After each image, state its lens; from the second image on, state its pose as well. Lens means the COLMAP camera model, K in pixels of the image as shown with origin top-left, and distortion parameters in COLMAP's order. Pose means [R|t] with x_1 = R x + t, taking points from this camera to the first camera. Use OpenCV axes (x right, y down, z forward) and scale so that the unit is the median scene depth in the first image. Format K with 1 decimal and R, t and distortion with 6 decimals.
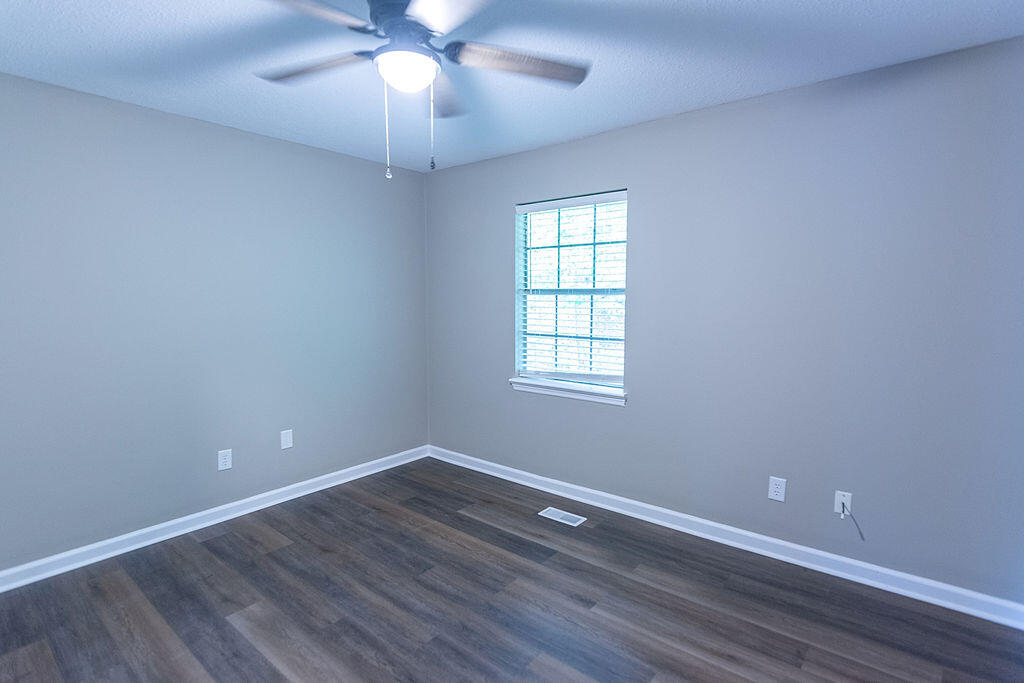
lens RADIAL K [[512.5, 0, 504.9], [0, 512.5, 345.4], [0, 0, 1]] dist [0.000551, 0.000197]
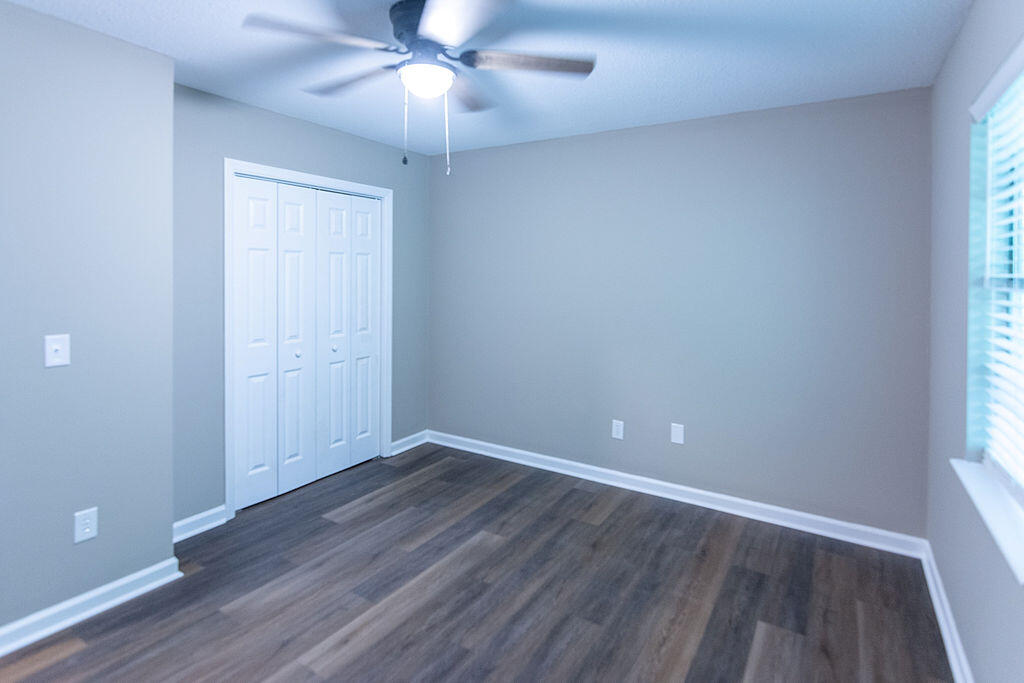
lens RADIAL K [[525.9, 0, 506.8], [0, 525.9, 326.1], [0, 0, 1]] dist [0.002787, 0.000399]
pose [[0.136847, 0.104677, -0.985046, 0.621361], [-0.112609, 0.989599, 0.089516, -0.089189], [0.984171, 0.098675, 0.147212, 0.713576]]
